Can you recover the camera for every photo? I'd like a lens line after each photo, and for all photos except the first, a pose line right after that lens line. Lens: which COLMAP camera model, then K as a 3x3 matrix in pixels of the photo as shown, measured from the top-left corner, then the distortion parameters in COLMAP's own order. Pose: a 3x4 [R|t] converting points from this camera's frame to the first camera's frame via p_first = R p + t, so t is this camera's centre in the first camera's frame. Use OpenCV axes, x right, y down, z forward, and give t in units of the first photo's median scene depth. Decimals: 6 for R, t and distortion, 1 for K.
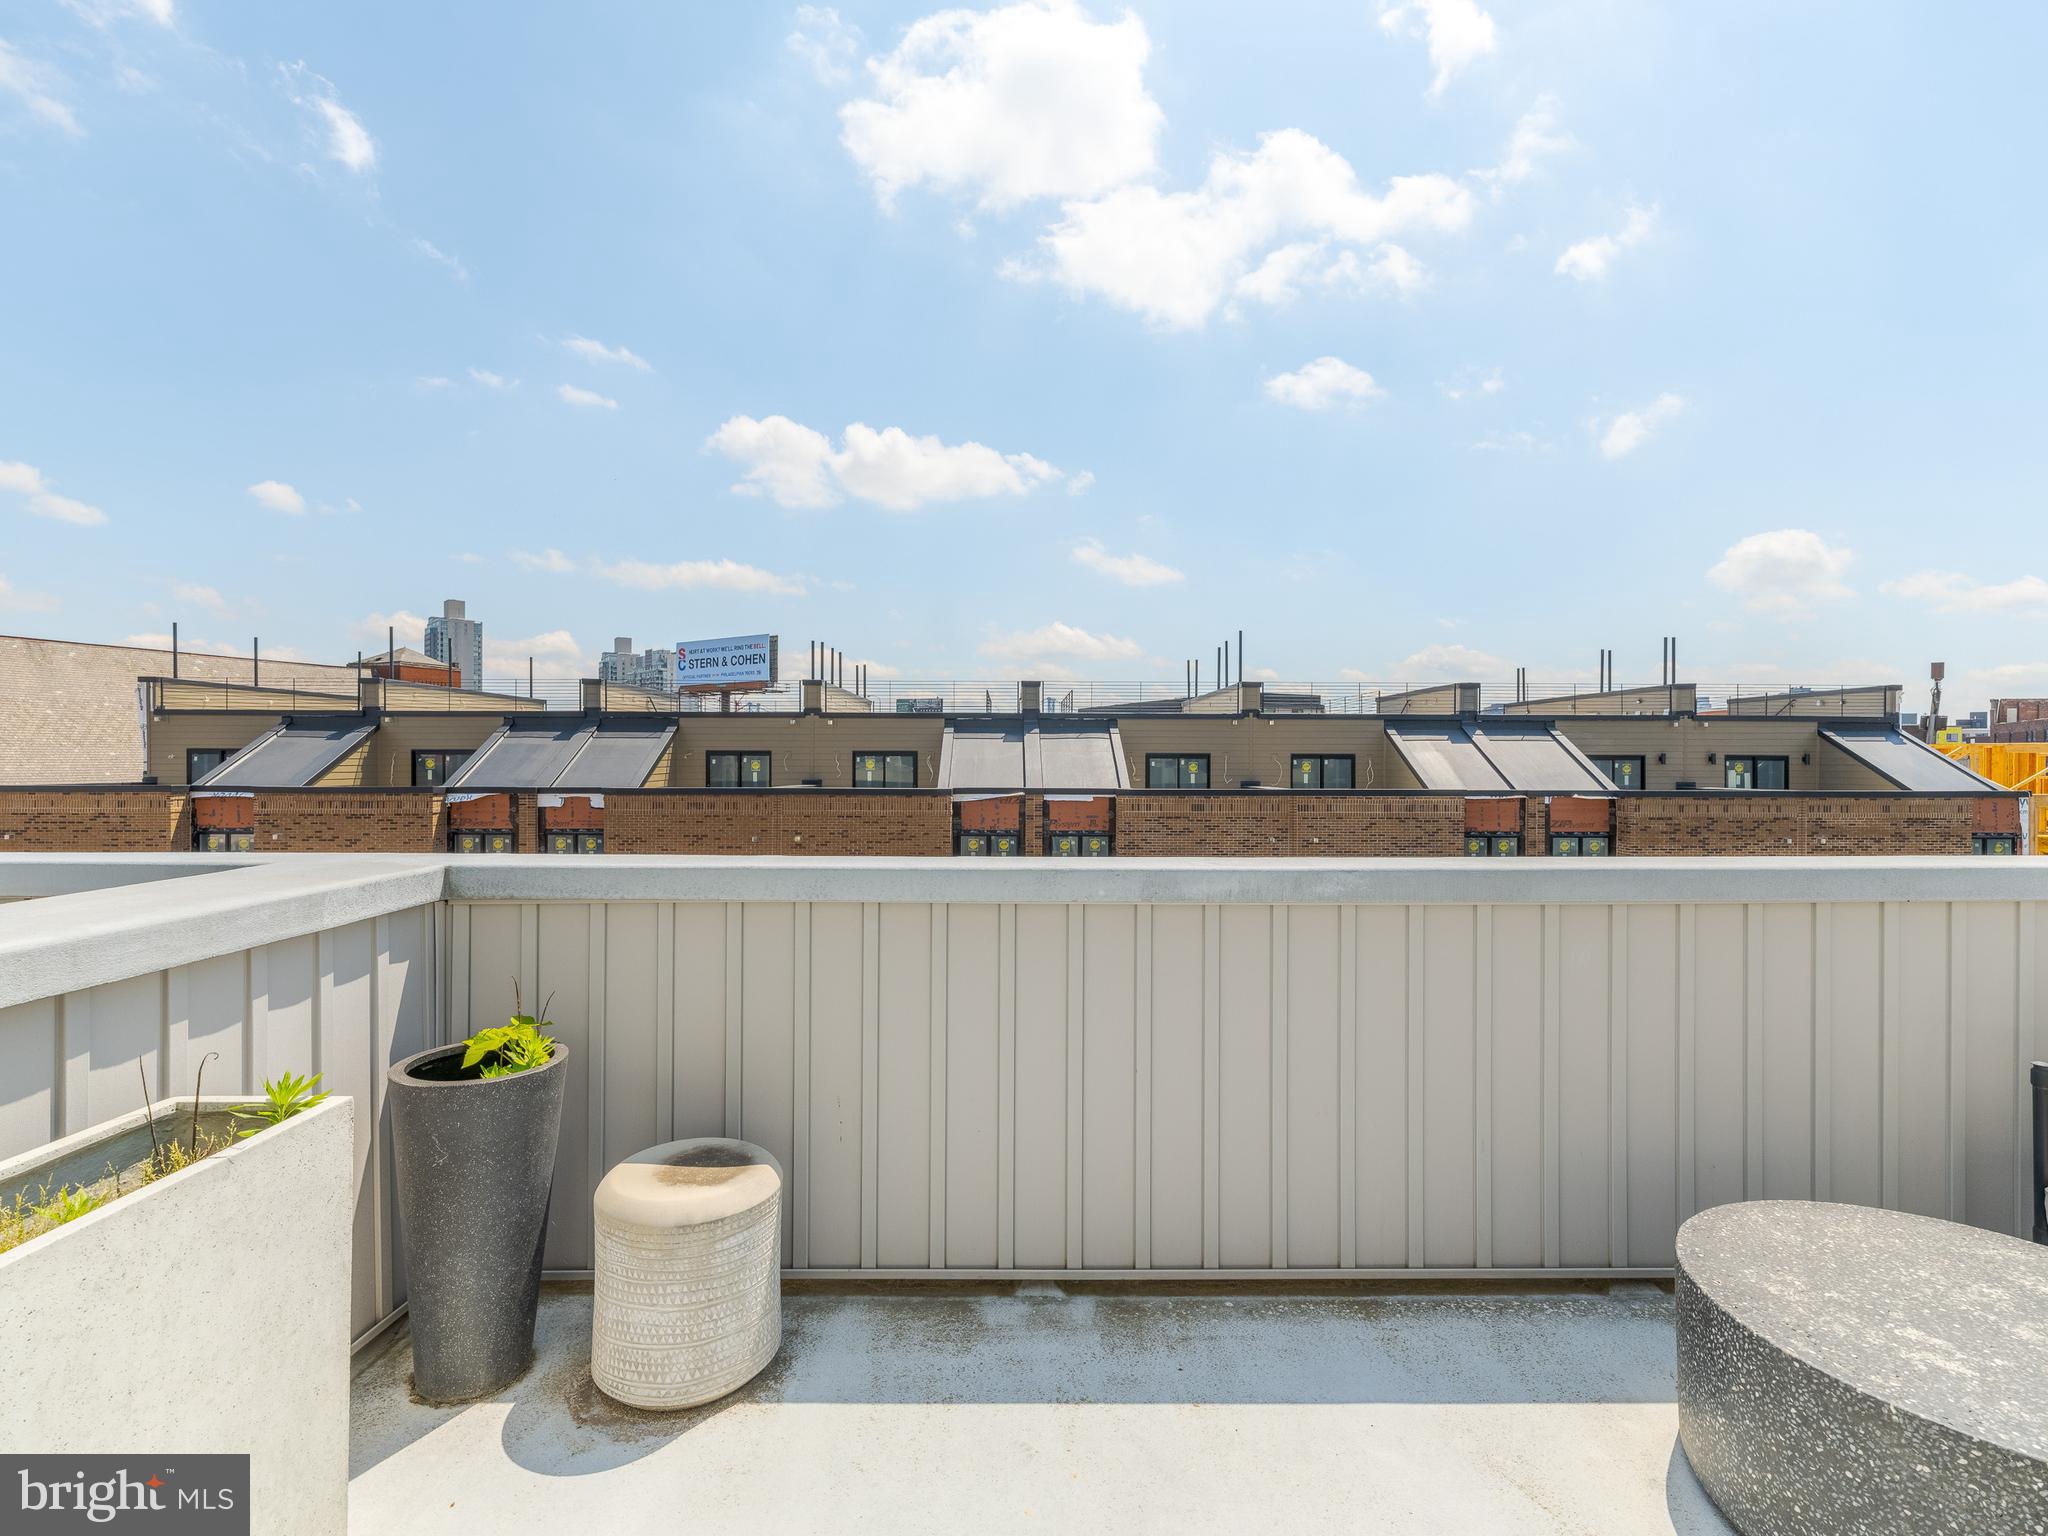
lens RADIAL K [[933.7, 0, 1012.6], [0, 933.7, 766.0], [0, 0, 1]] dist [-0.004470, 0.001442]
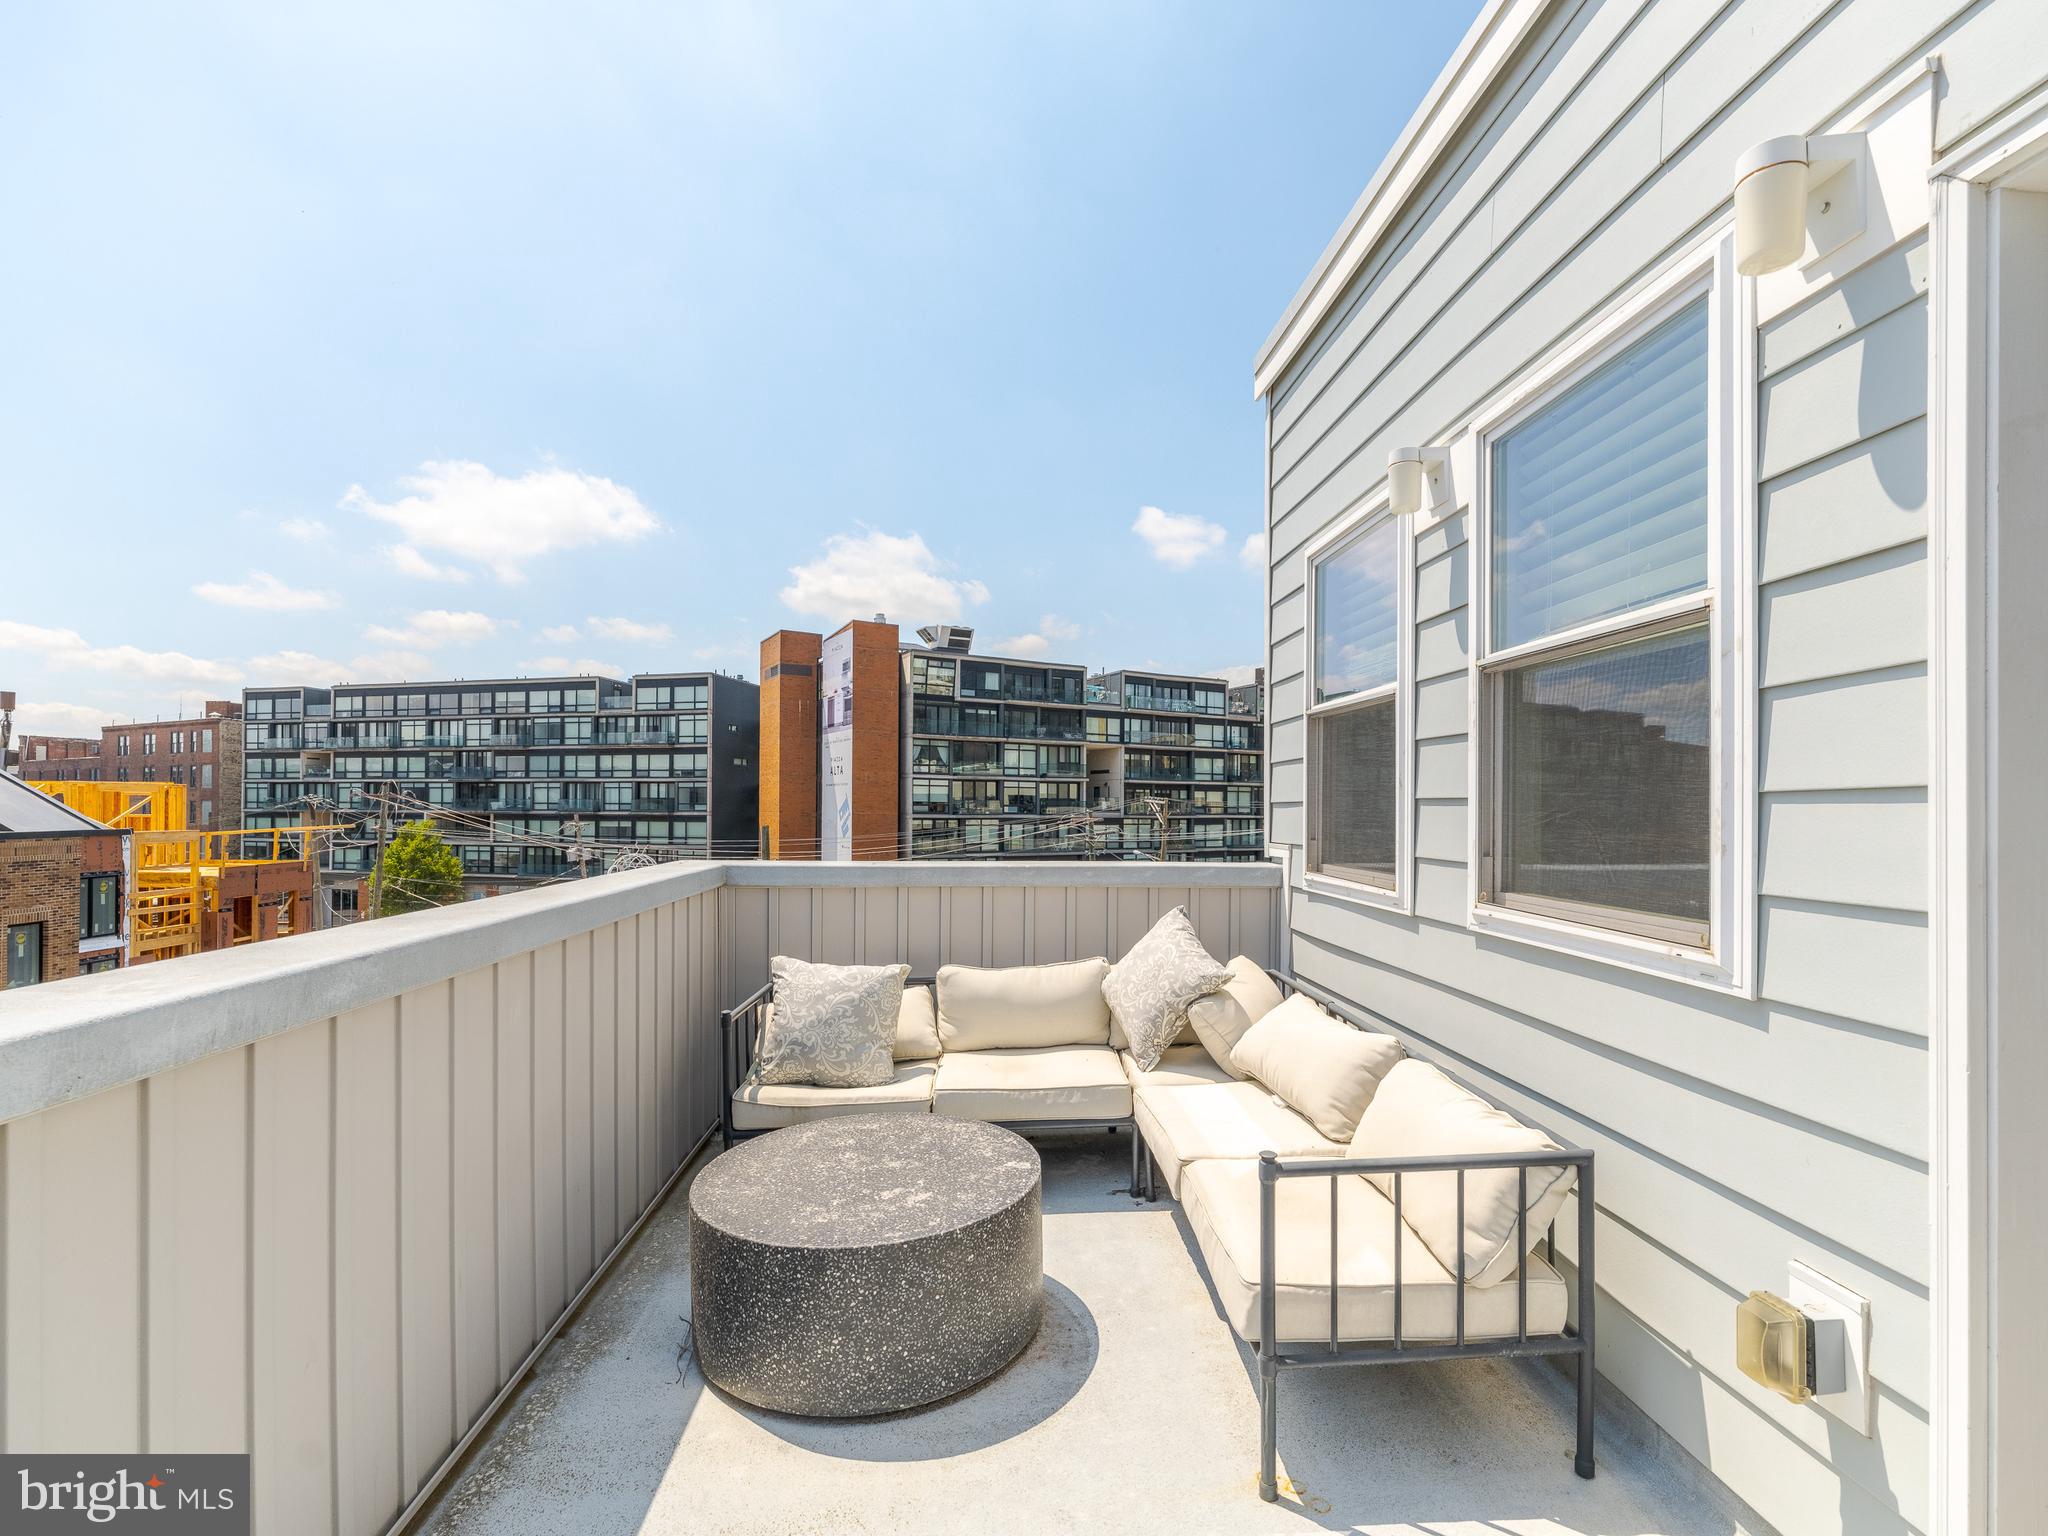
lens RADIAL K [[933.7, 0, 1078.1], [0, 933.7, 809.0], [0, 0, 1]] dist [-0.004470, 0.001442]
pose [[-0.100962, -0.003517, 0.994884, -0.047560], [-0.000565, 0.999994, 0.003478, 0.001029], [-0.994890, -0.000211, -0.100963, 0.082524]]
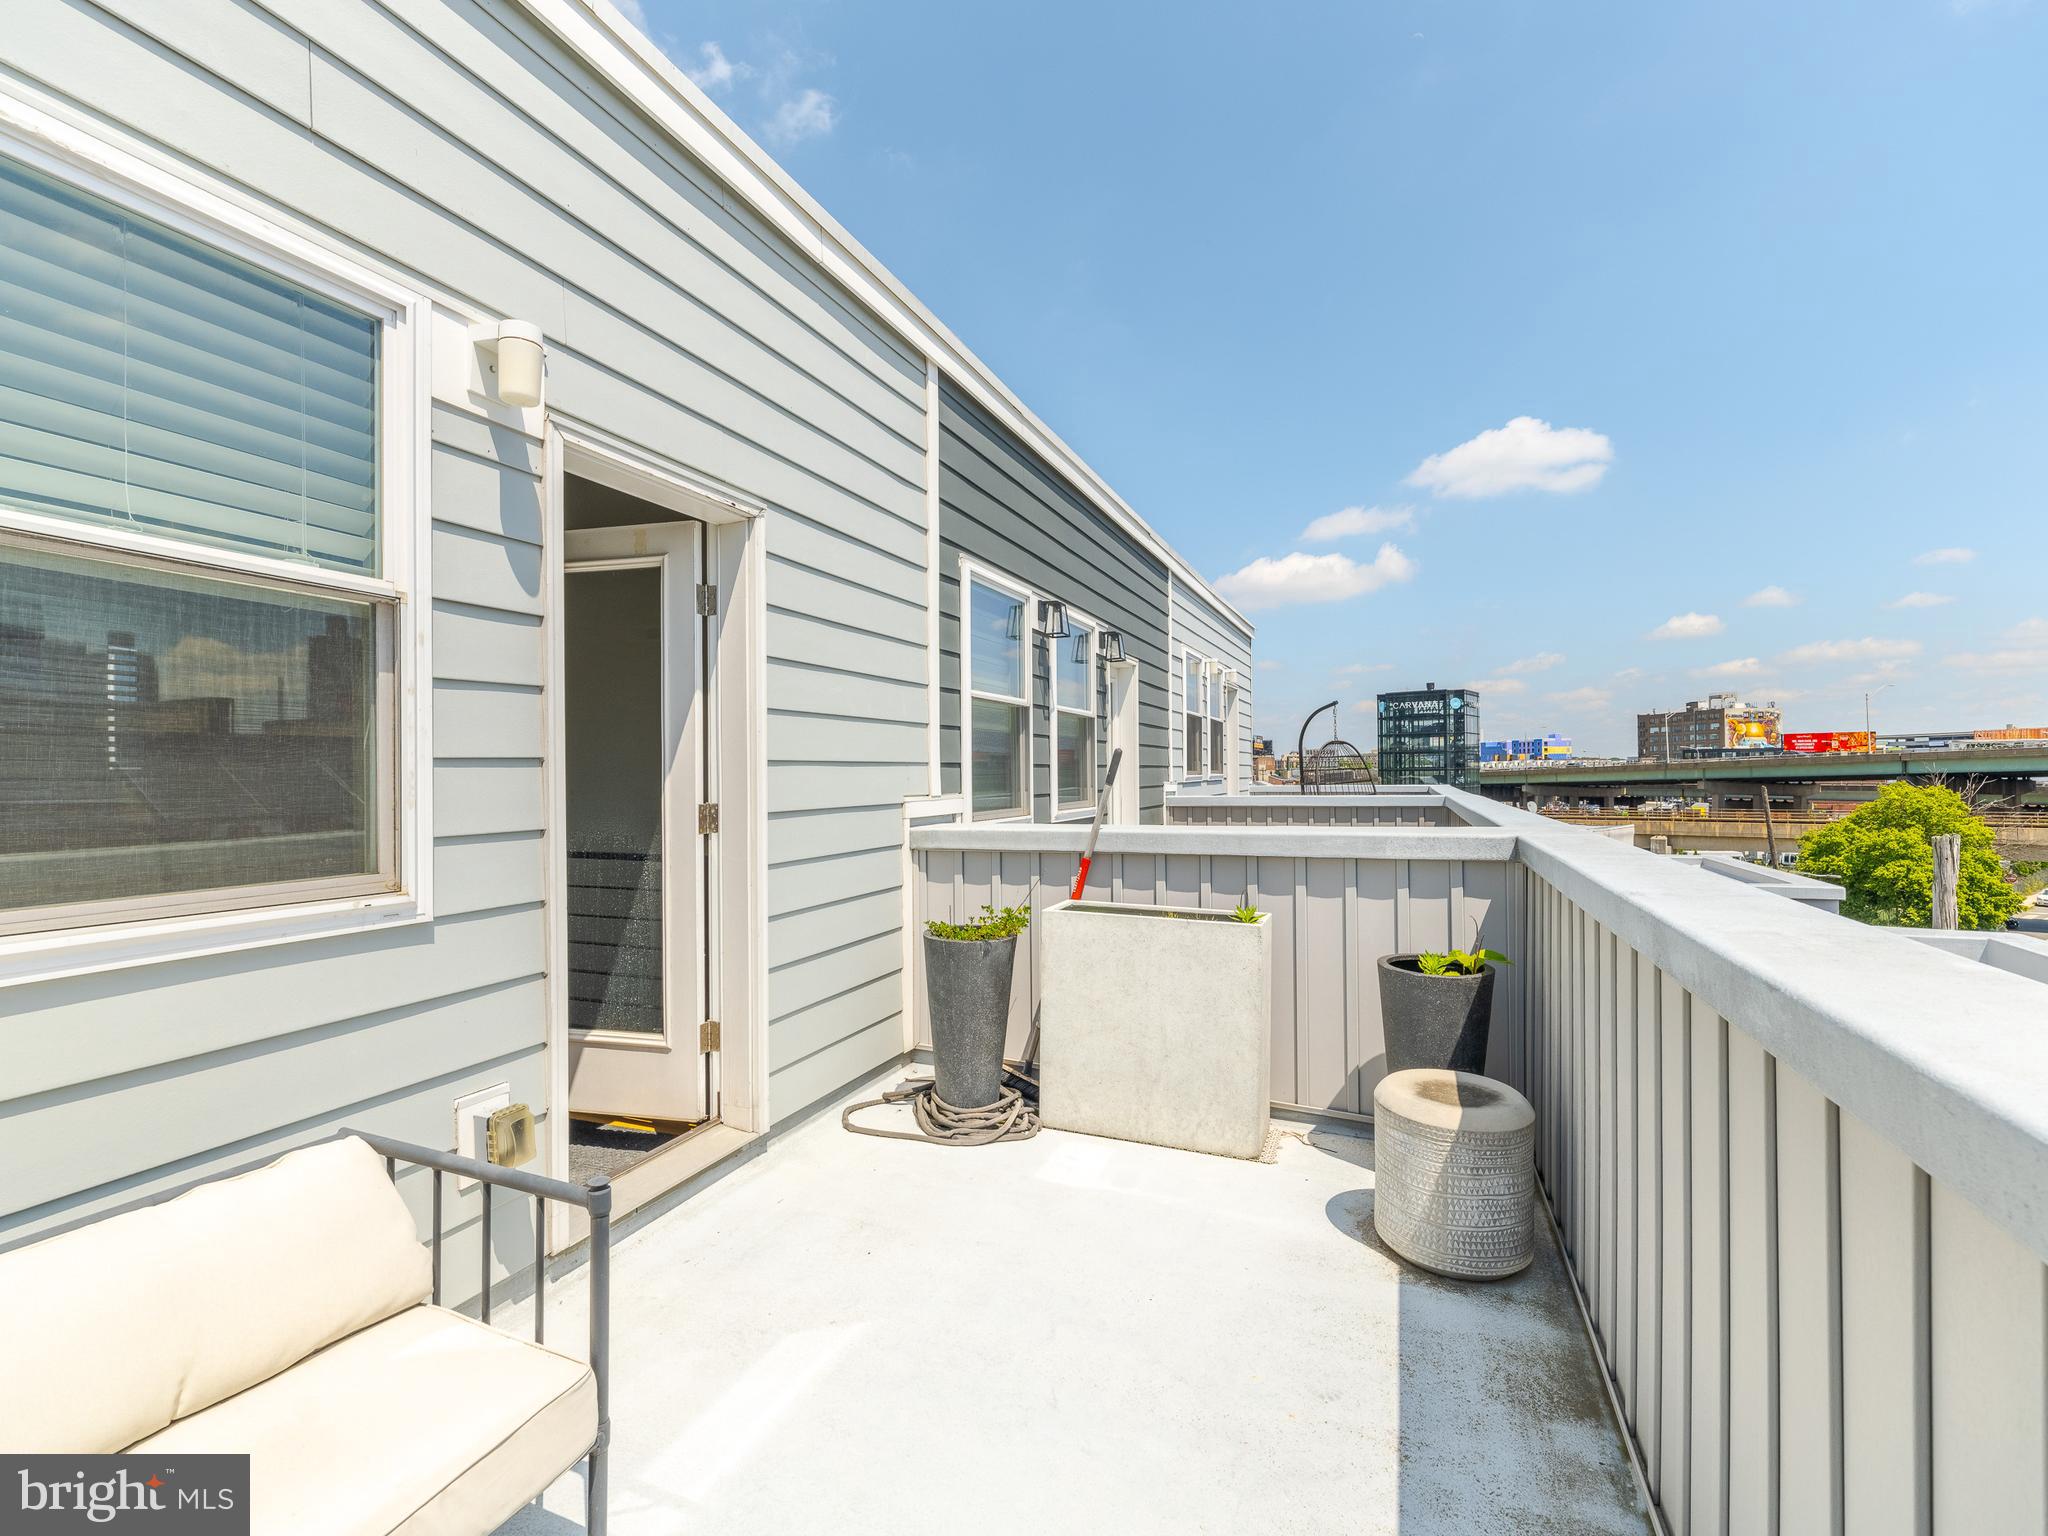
lens RADIAL K [[933.7, 0, 1028.5], [0, 933.7, 768.1], [0, 0, 1]] dist [-0.004470, 0.001442]
pose [[-0.378025, -0.001125, -0.925795, 0.130449], [0.002357, 0.999995, -0.002178, 0.001355], [0.925792, -0.003006, -0.378020, 0.124254]]
